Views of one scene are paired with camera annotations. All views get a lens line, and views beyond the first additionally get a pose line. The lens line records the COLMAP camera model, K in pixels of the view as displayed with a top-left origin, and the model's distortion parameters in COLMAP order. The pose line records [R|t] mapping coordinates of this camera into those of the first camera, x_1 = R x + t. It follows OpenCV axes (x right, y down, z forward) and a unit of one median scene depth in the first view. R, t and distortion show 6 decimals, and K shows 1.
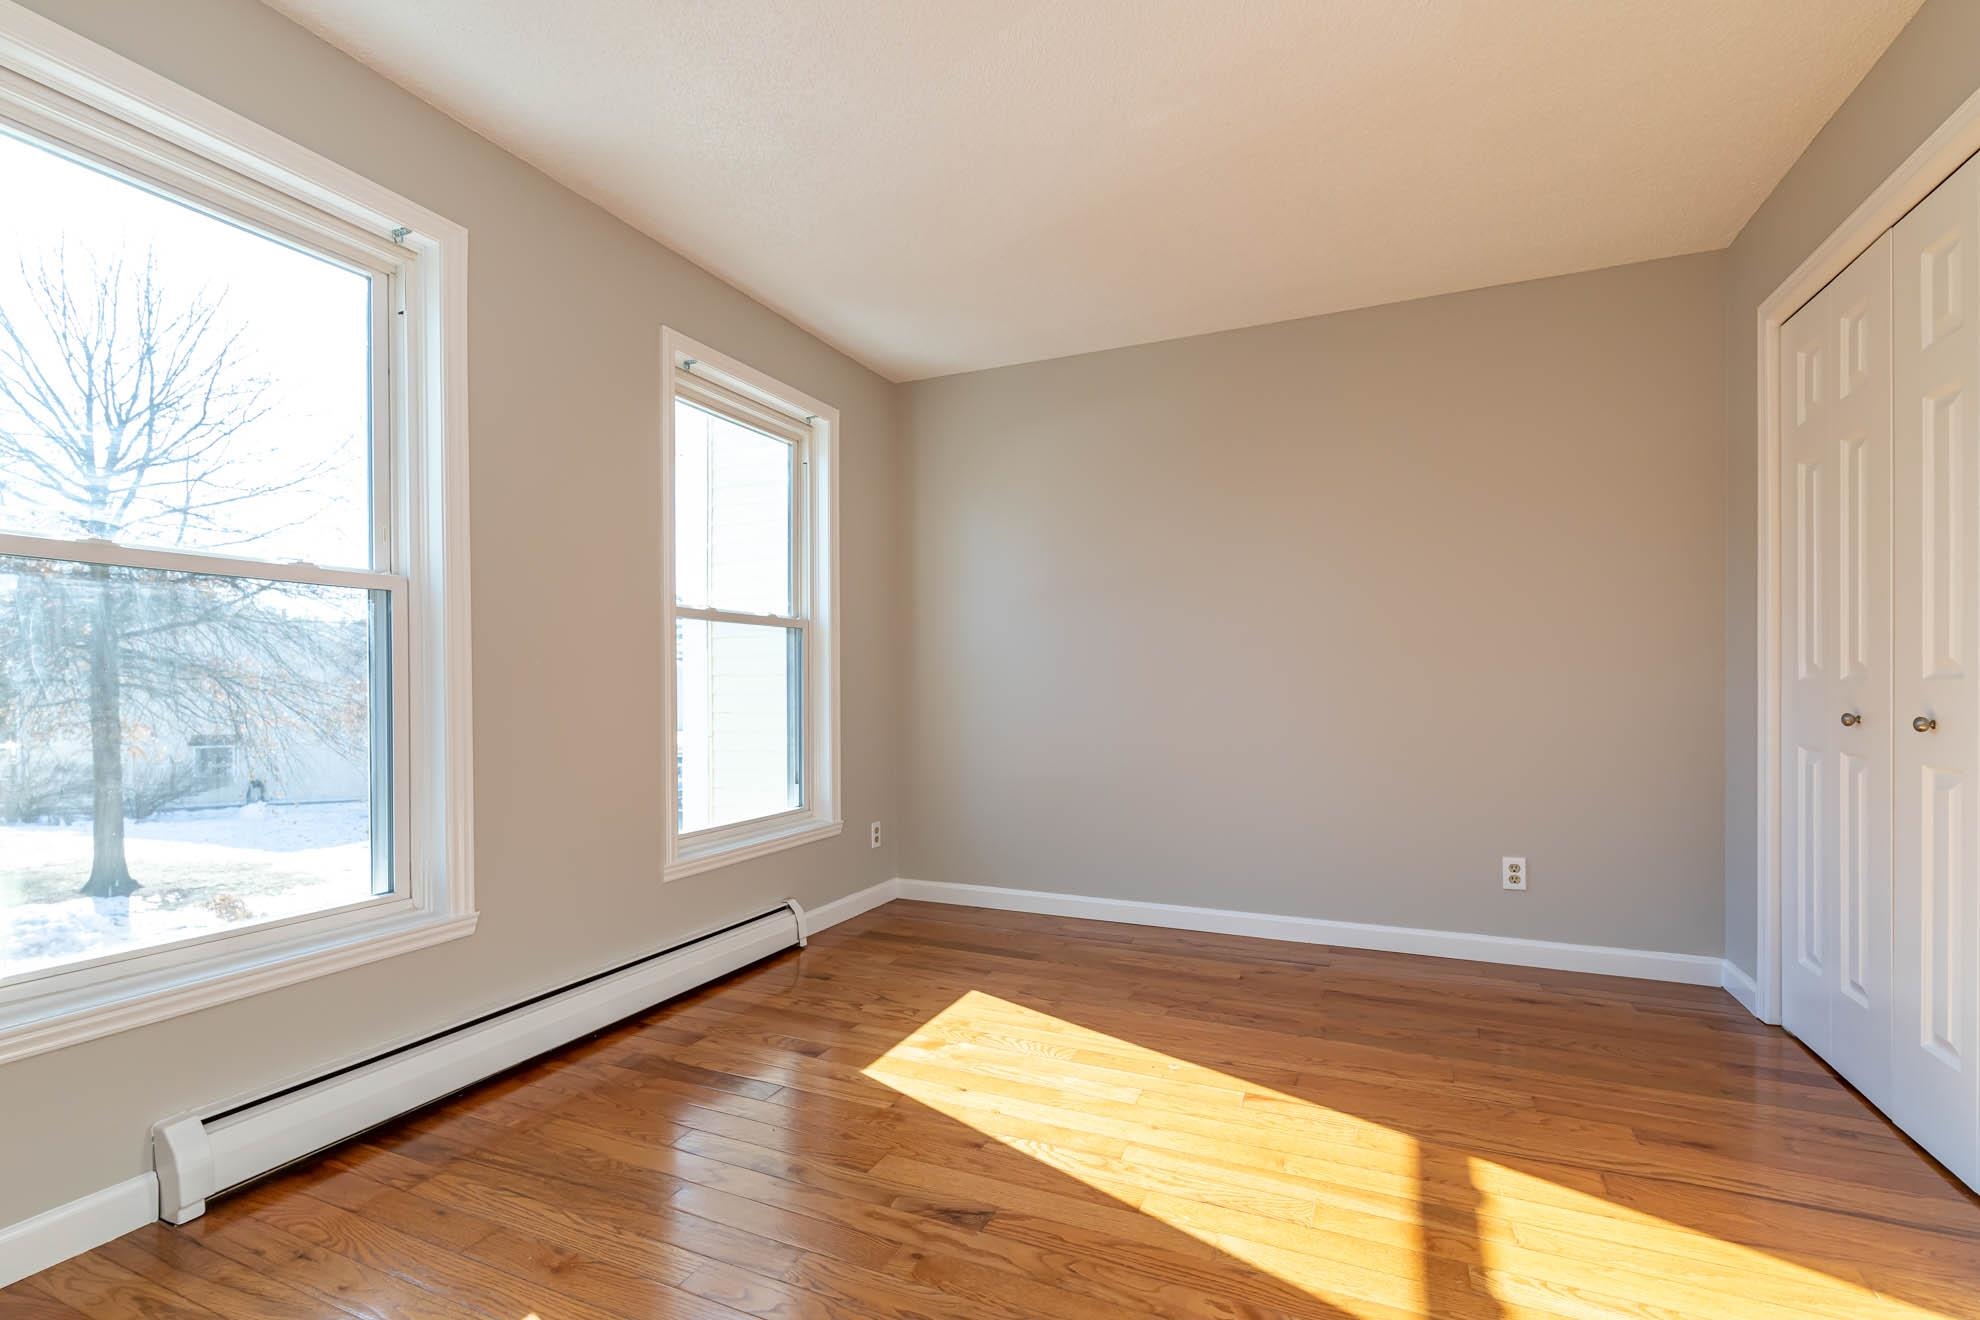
lens RADIAL K [[886.8, 0, 969.8], [0, 886.8, 688.6], [0, 0, 1]] dist [0.001248, -0.000204]
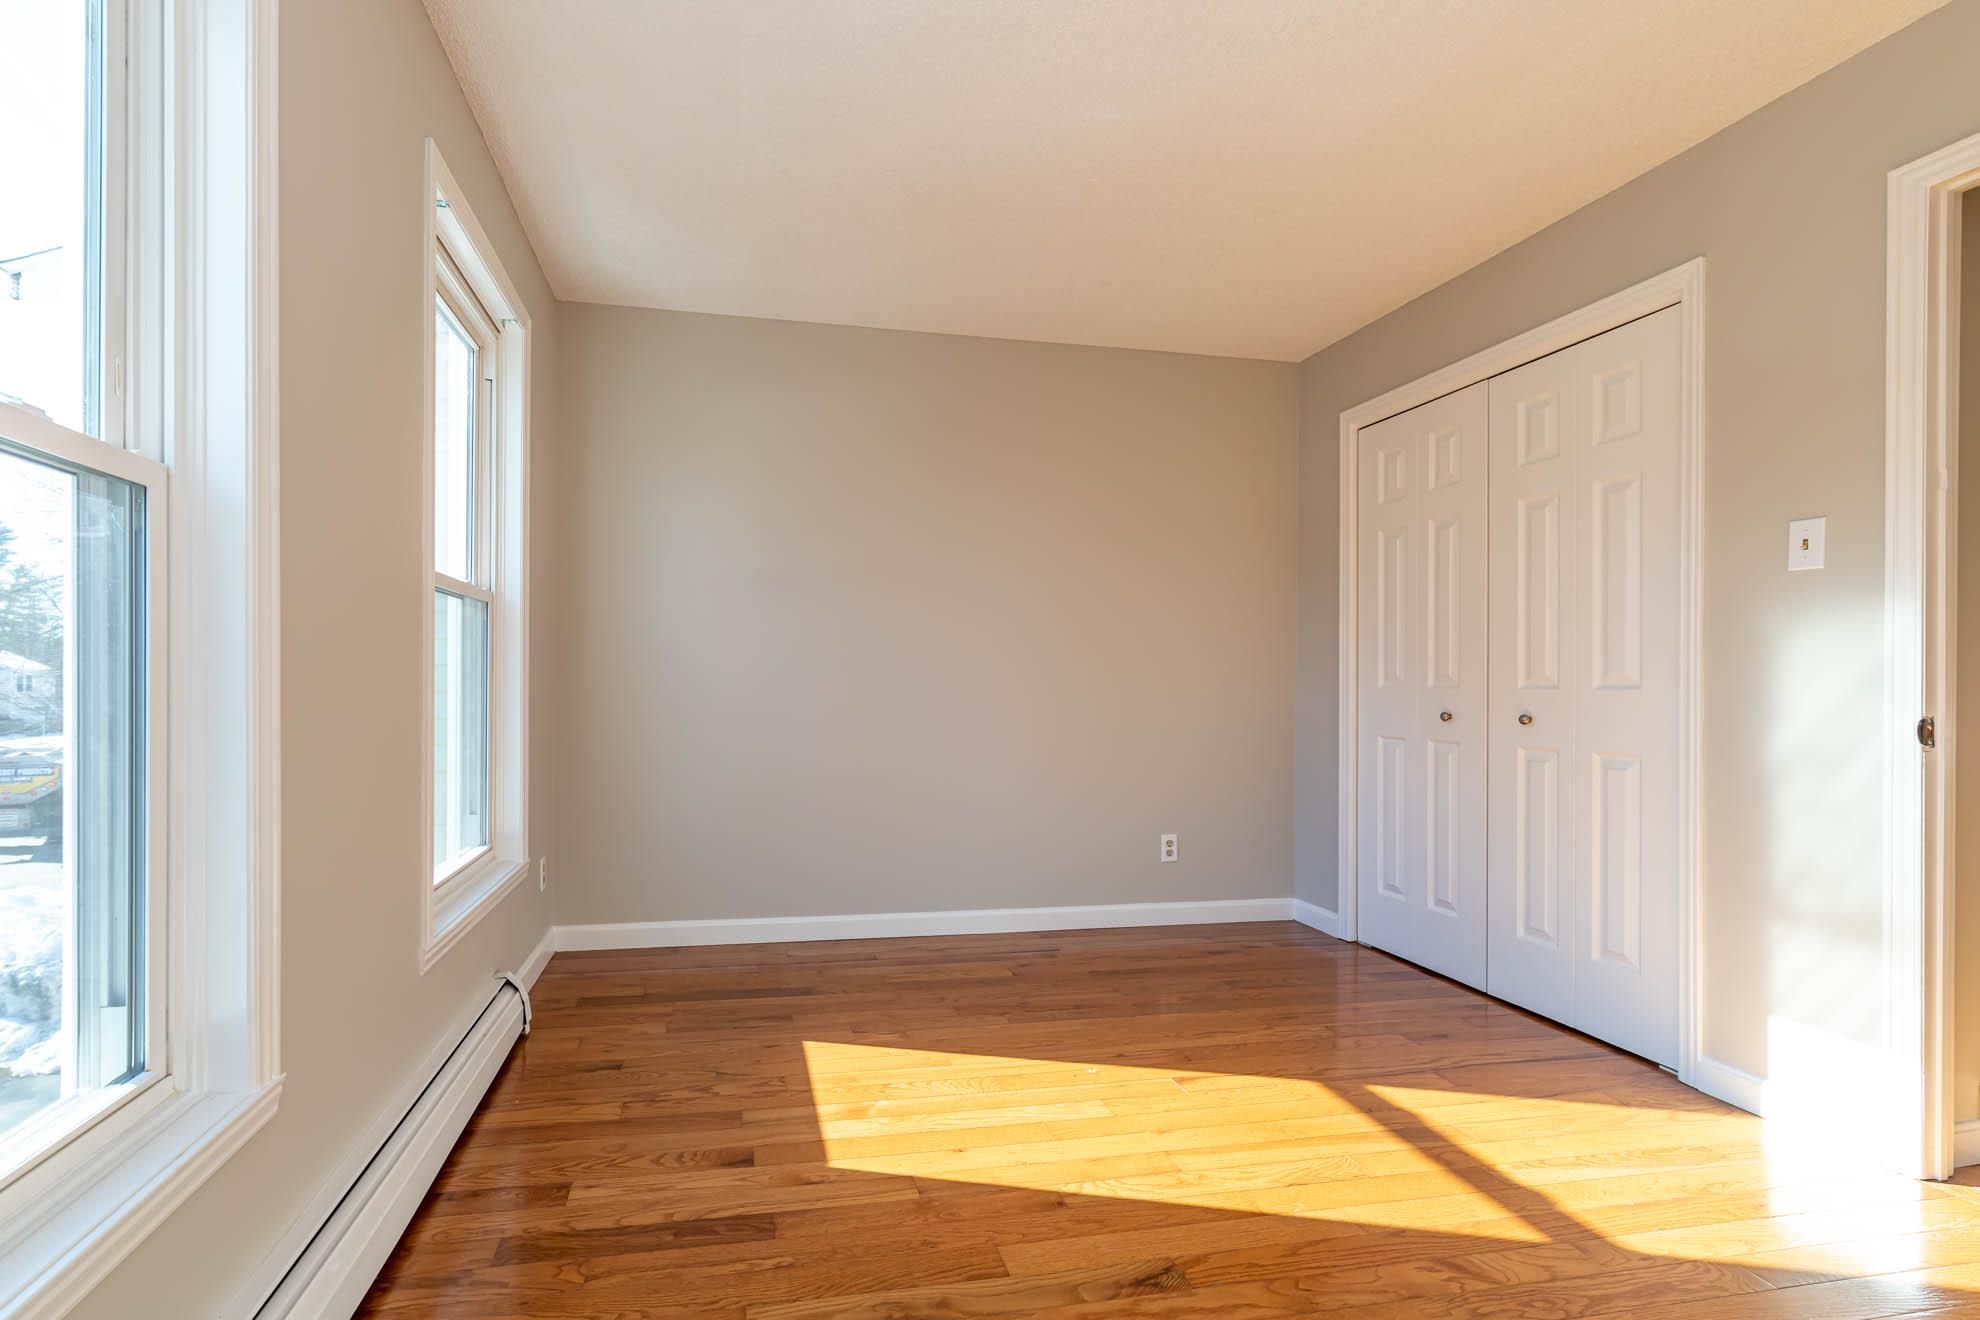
lens RADIAL K [[918.6, 0, 893.9], [0, 918.6, 681.7], [0, 0, 1]] dist [0.002553, 0.000162]
pose [[0.817976, 0.014693, 0.575065, -0.528259], [-0.010916, 0.999890, -0.010021, 0.002684], [-0.575149, 0.001919, 0.818046, 0.271583]]
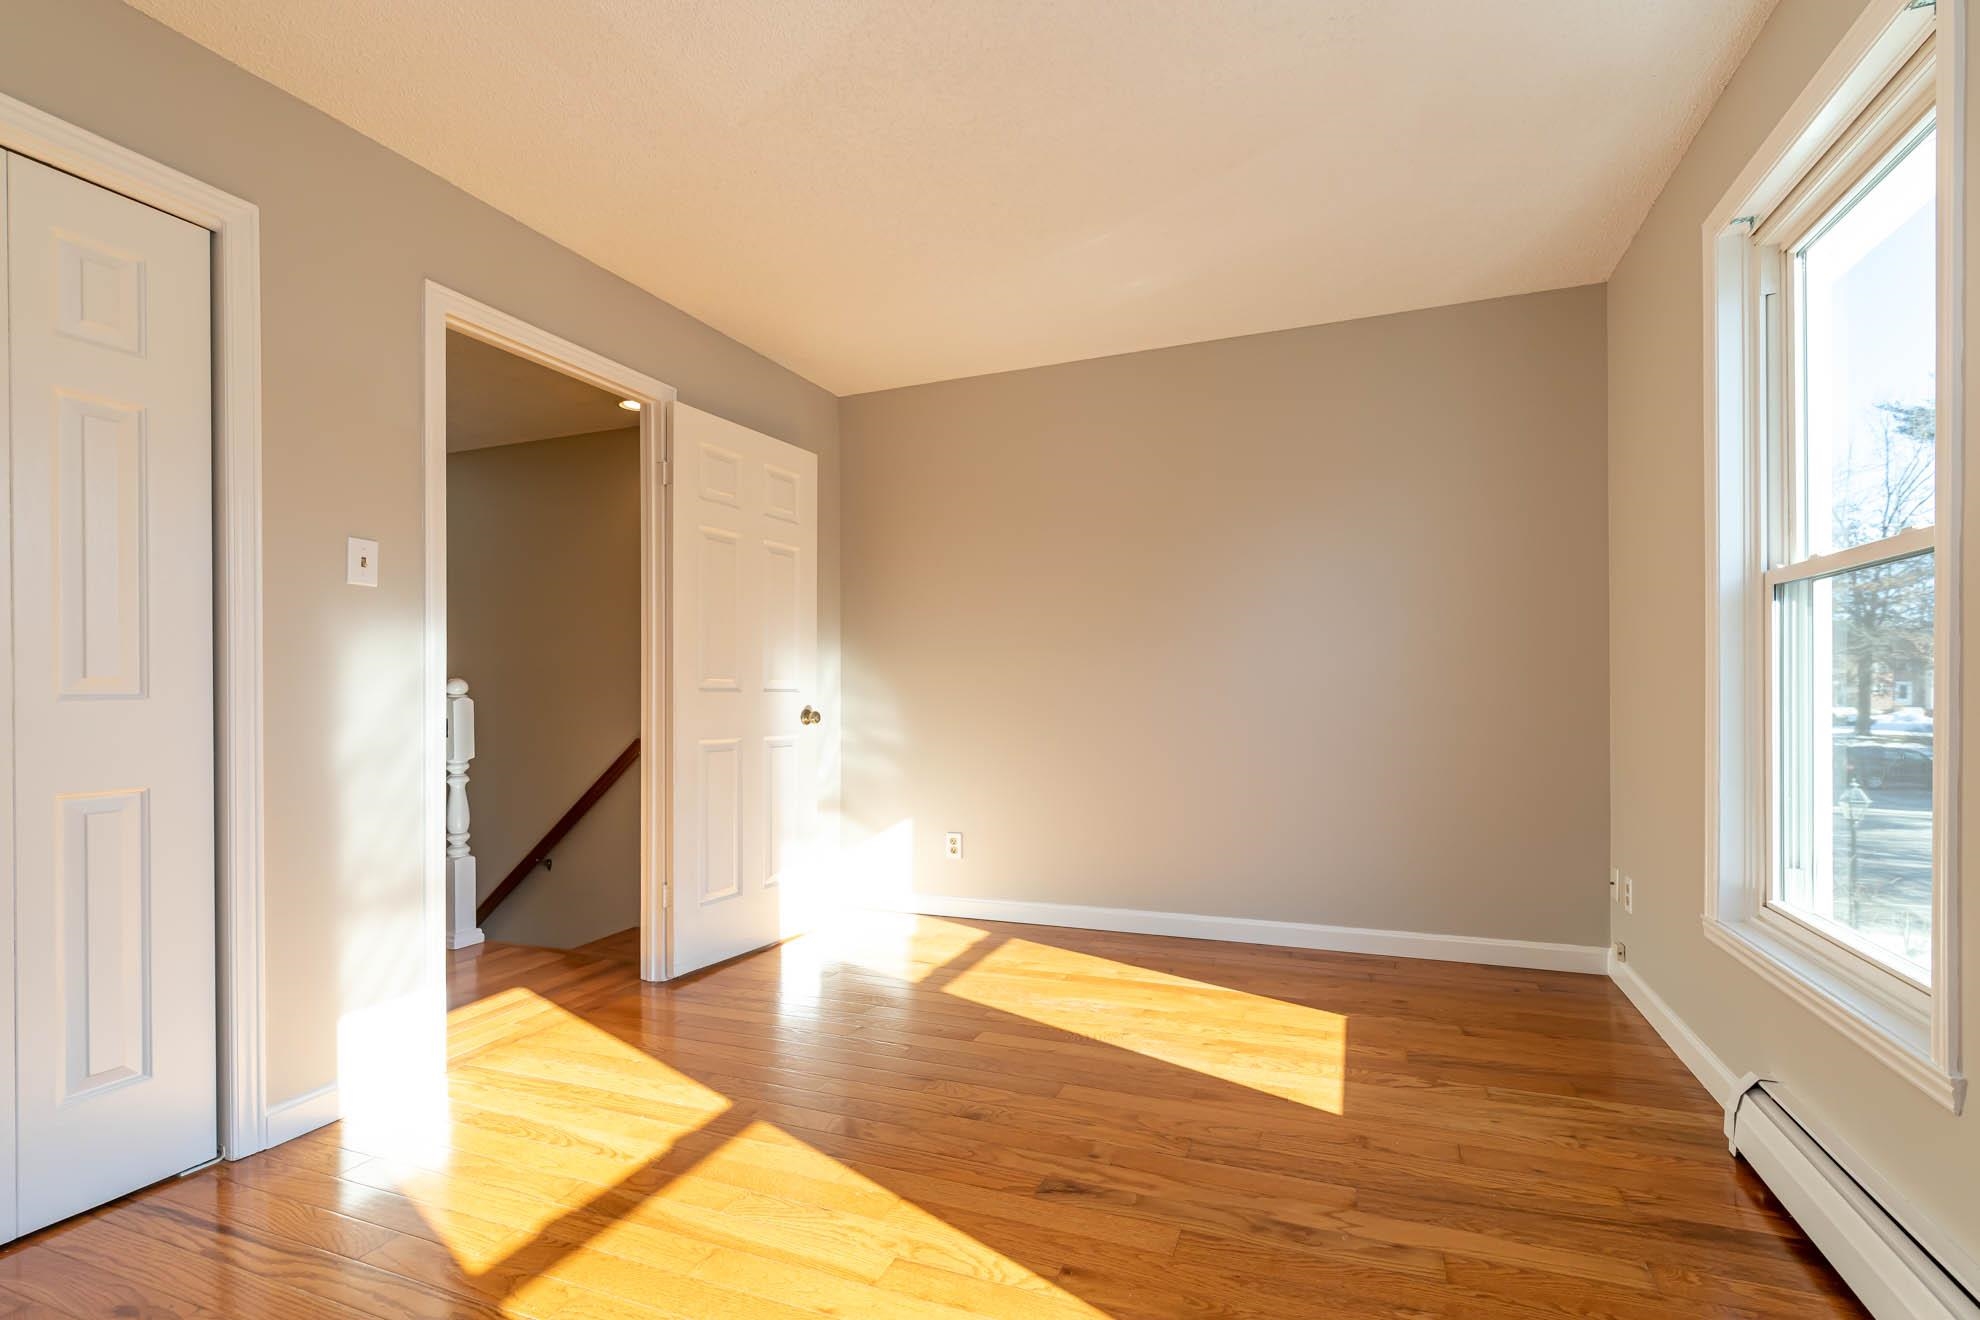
lens RADIAL K [[882.8, 0, 985.3], [0, 882.8, 699.1], [0, 0, 1]] dist [0.001541, -0.000845]
pose [[-0.999176, 0.010655, -0.039169, 0.085785], [0.010508, 0.999937, 0.003975, -0.002656], [0.039209, 0.003560, -0.999225, 1.421848]]
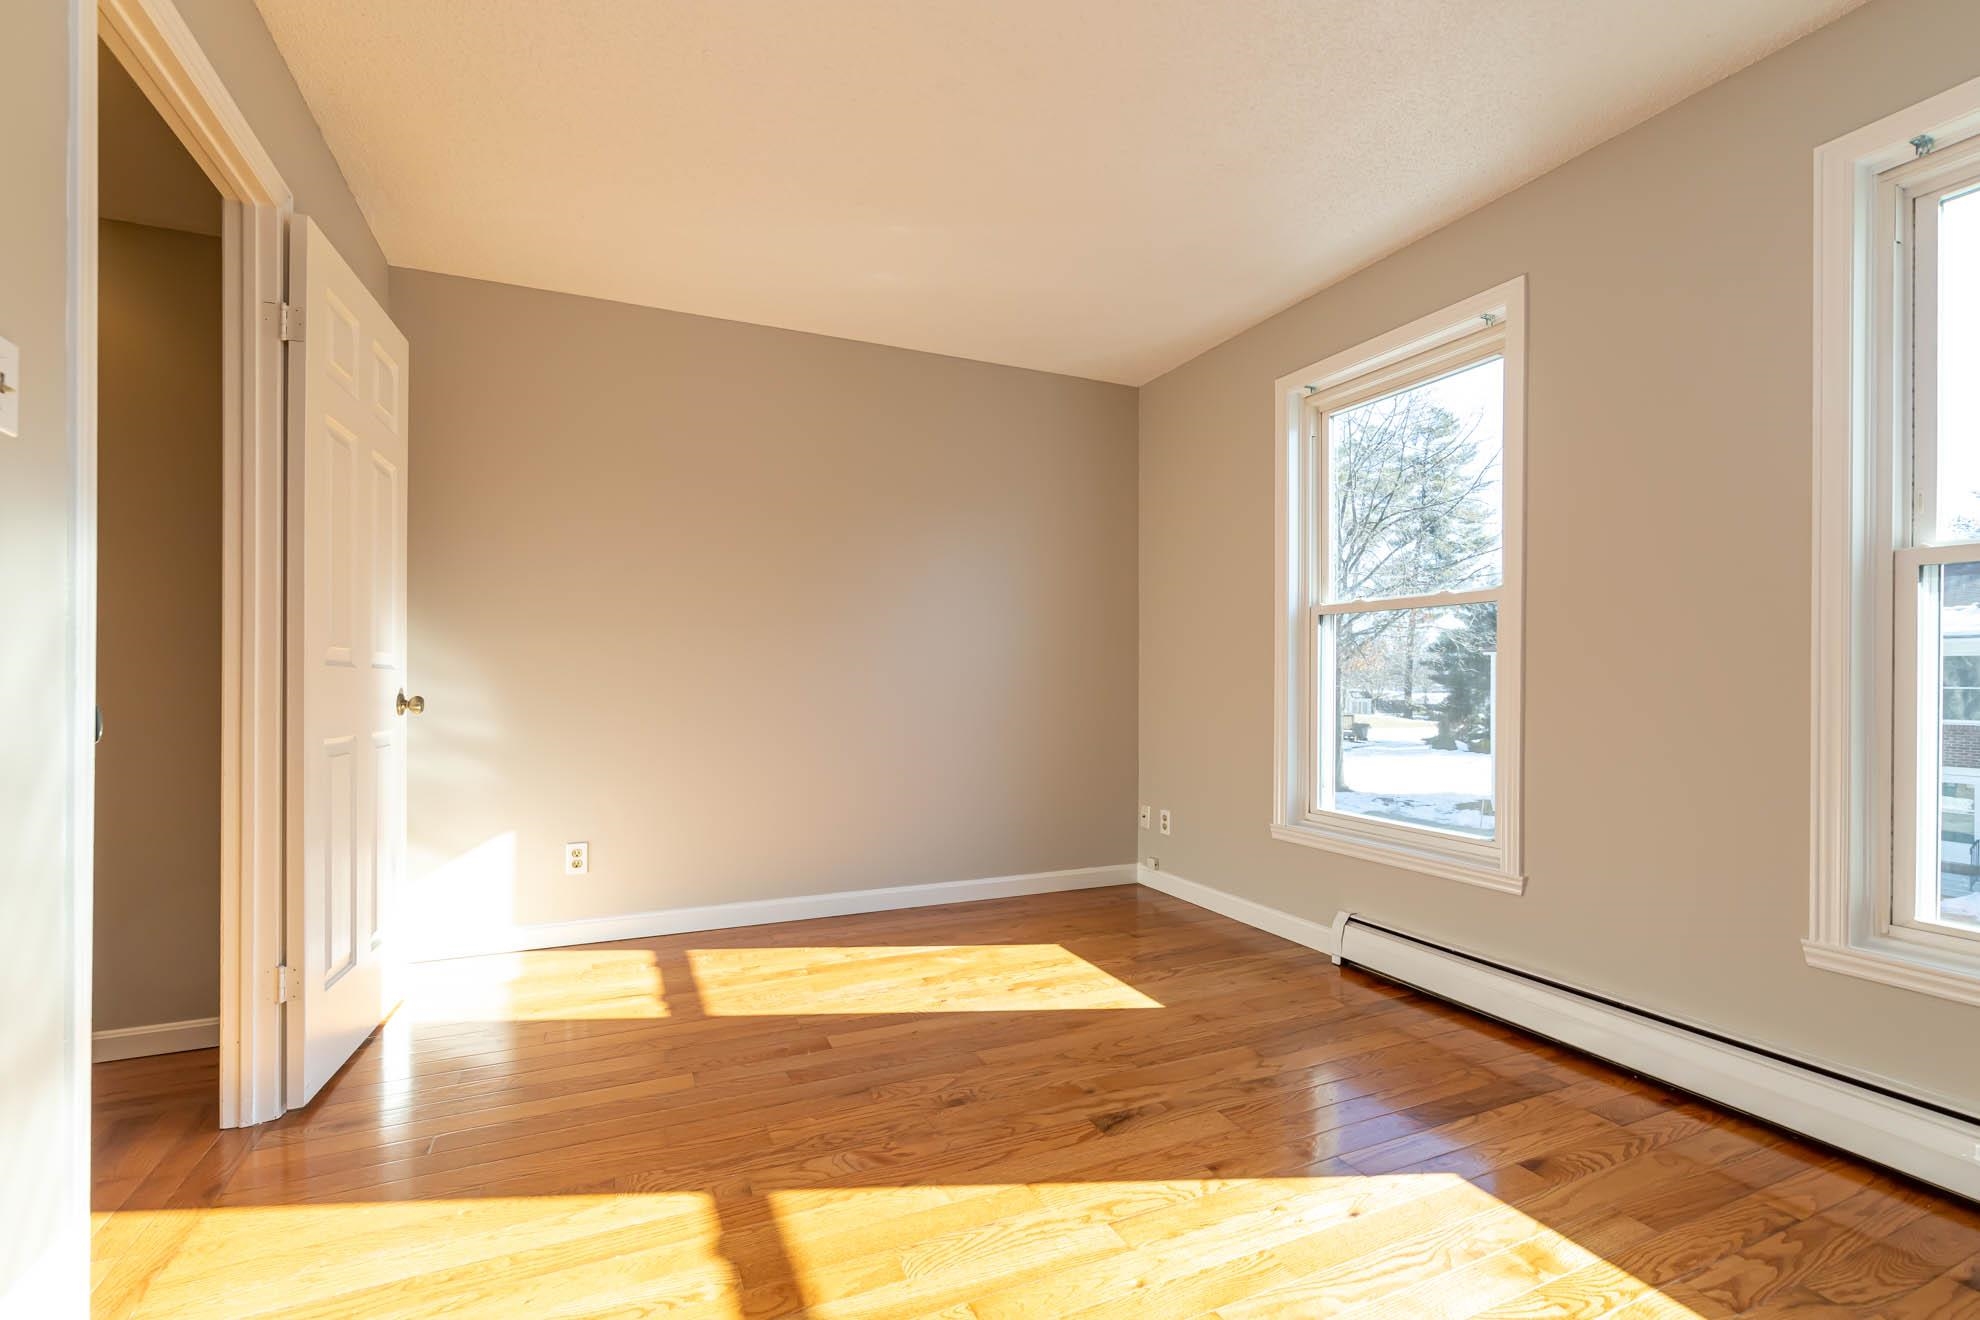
lens RADIAL K [[886.8, 0, 969.8], [0, 886.8, 688.6], [0, 0, 1]] dist [0.001248, -0.000204]
pose [[-0.675957, 0.006726, -0.736911, 0.688533], [-0.000153, 0.999957, 0.009268, 0.001228], [0.736941, 0.006377, -0.675926, 1.144472]]
